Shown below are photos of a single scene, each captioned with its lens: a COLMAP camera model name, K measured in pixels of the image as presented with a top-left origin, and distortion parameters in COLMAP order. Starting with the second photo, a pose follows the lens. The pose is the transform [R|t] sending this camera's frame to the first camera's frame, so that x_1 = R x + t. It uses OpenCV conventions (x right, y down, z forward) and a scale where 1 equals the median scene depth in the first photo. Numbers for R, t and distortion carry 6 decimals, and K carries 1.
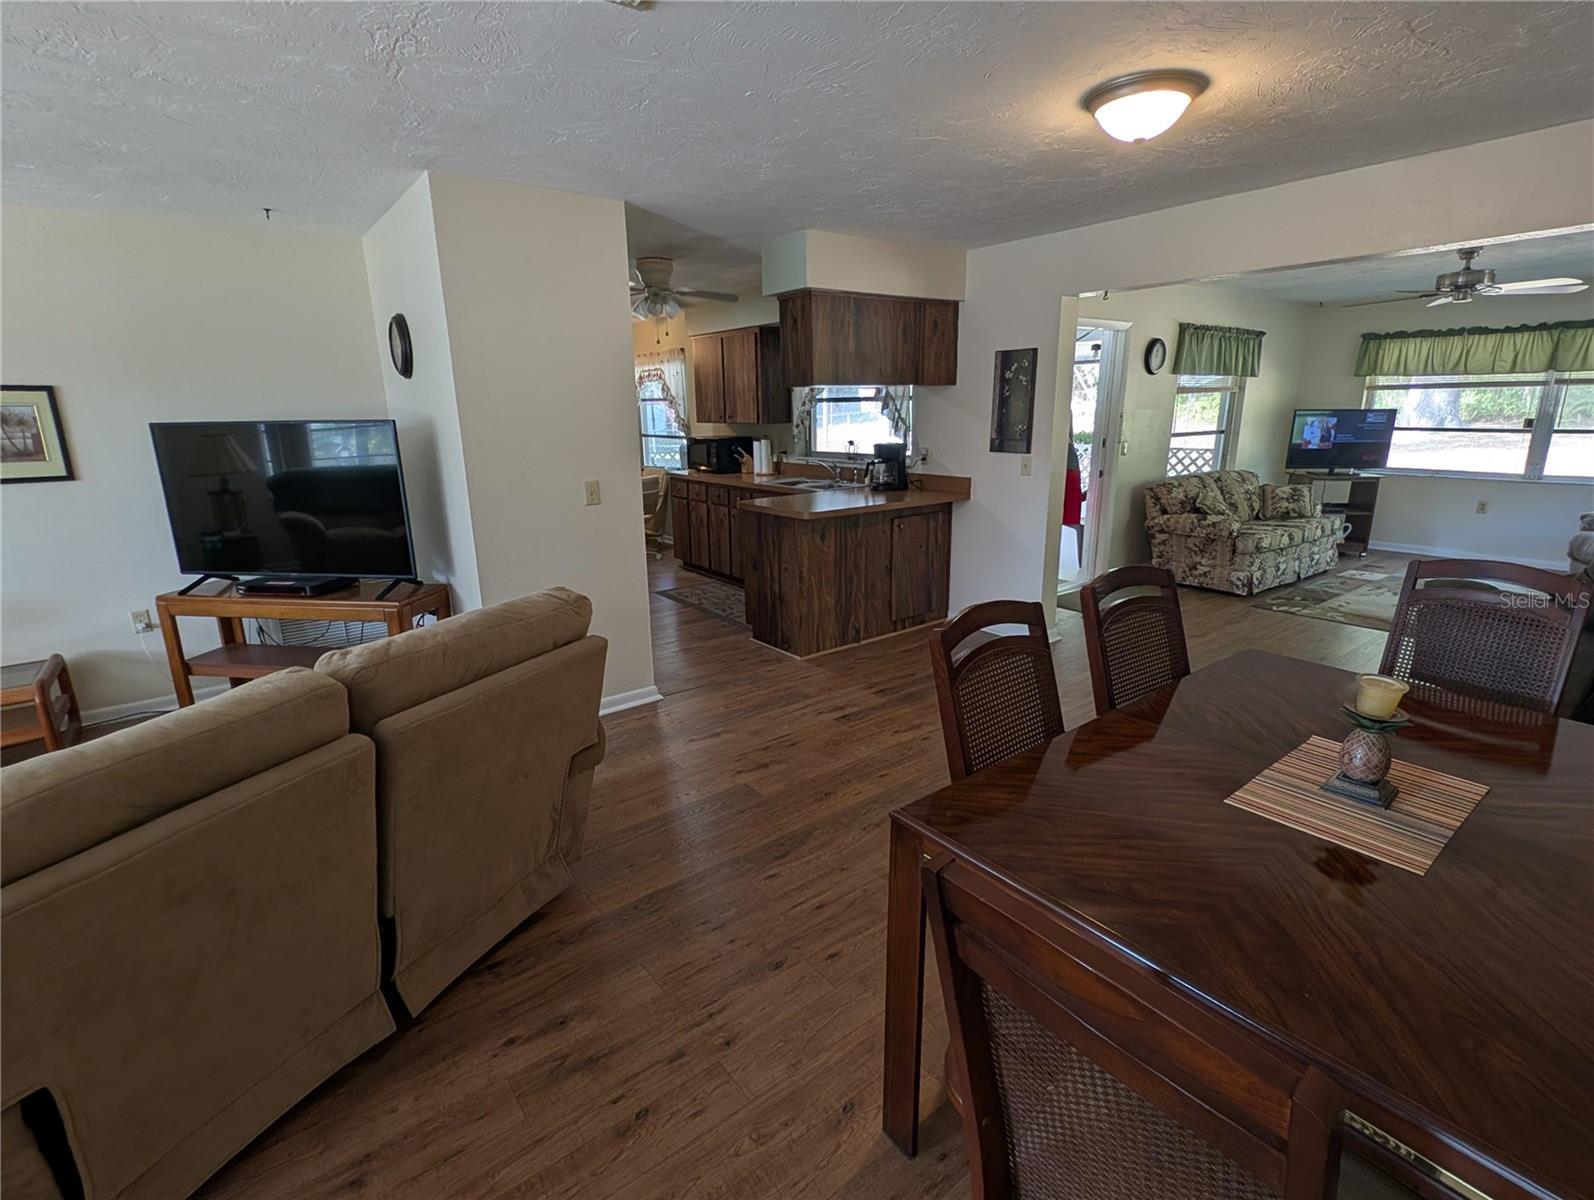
lens RADIAL K [[750.9, 0, 789.4], [0, 750.9, 597.7], [0, 0, 1]] dist [0.024023, -0.017208]
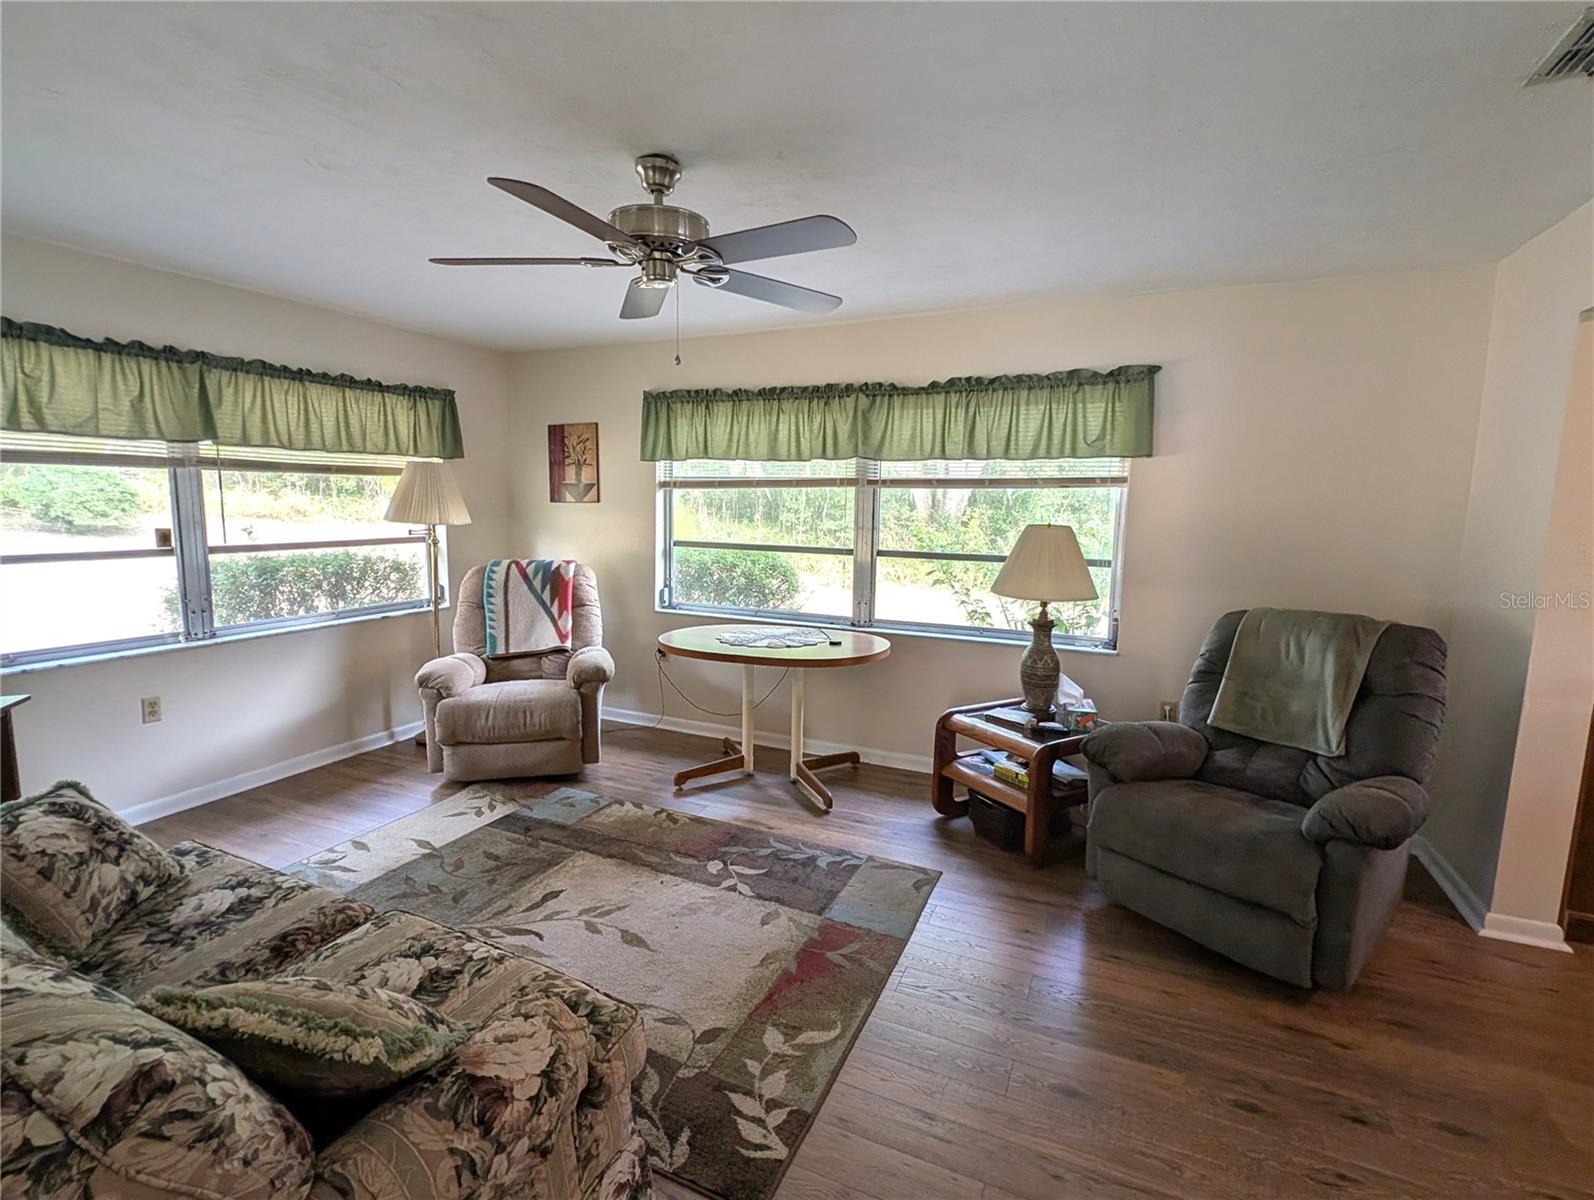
lens RADIAL K [[755.8, 0, 797.0], [0, 755.8, 600.0], [0, 0, 1]] dist [-0.000647, -0.000812]
pose [[-0.480261, -0.105564, 0.870750, 0.325323], [0.209052, 0.950347, 0.230516, -0.225871], [-0.851849, 0.292740, -0.434347, 0.893079]]
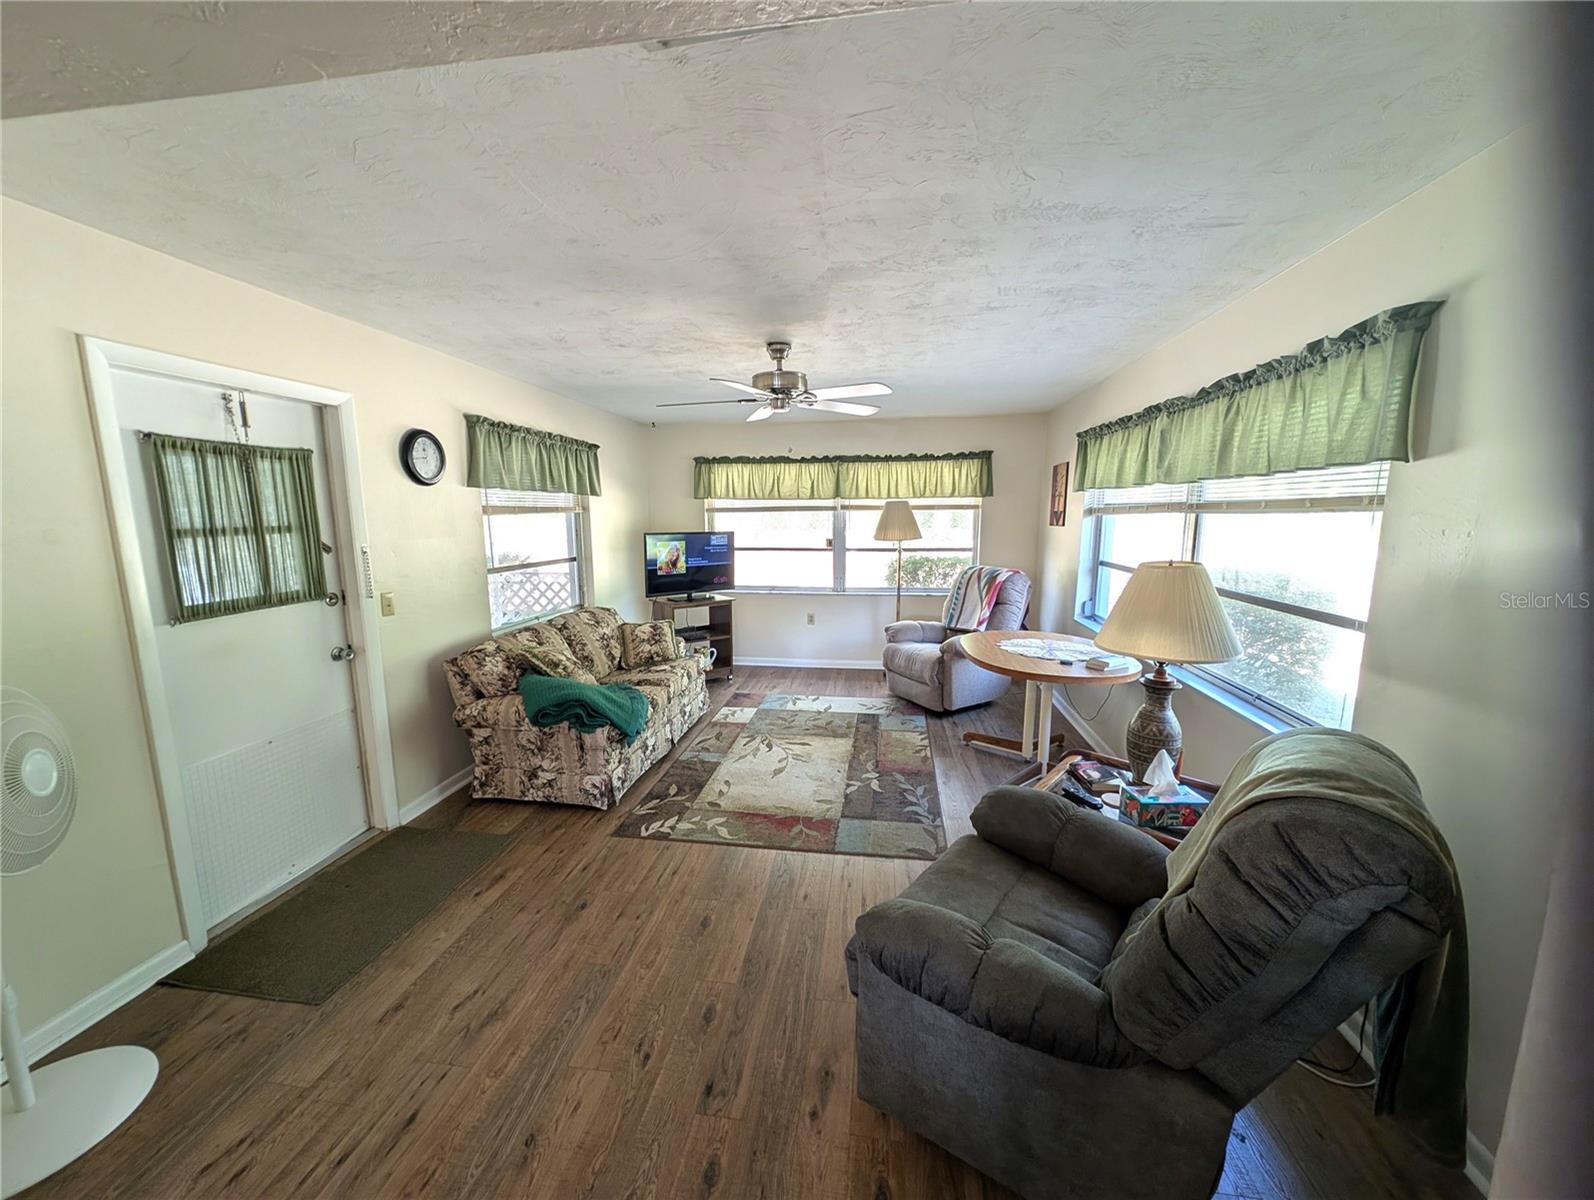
lens RADIAL K [[608.7, 0, 794.1], [0, 608.7, 606.4], [0, 0, 1]] dist [0.017546, -0.007524]
pose [[0.719431, -0.094770, 0.688068, 0.316842], [0.165013, 0.985605, -0.036783, -0.116807], [-0.674677, 0.140002, 0.724714, 0.402732]]
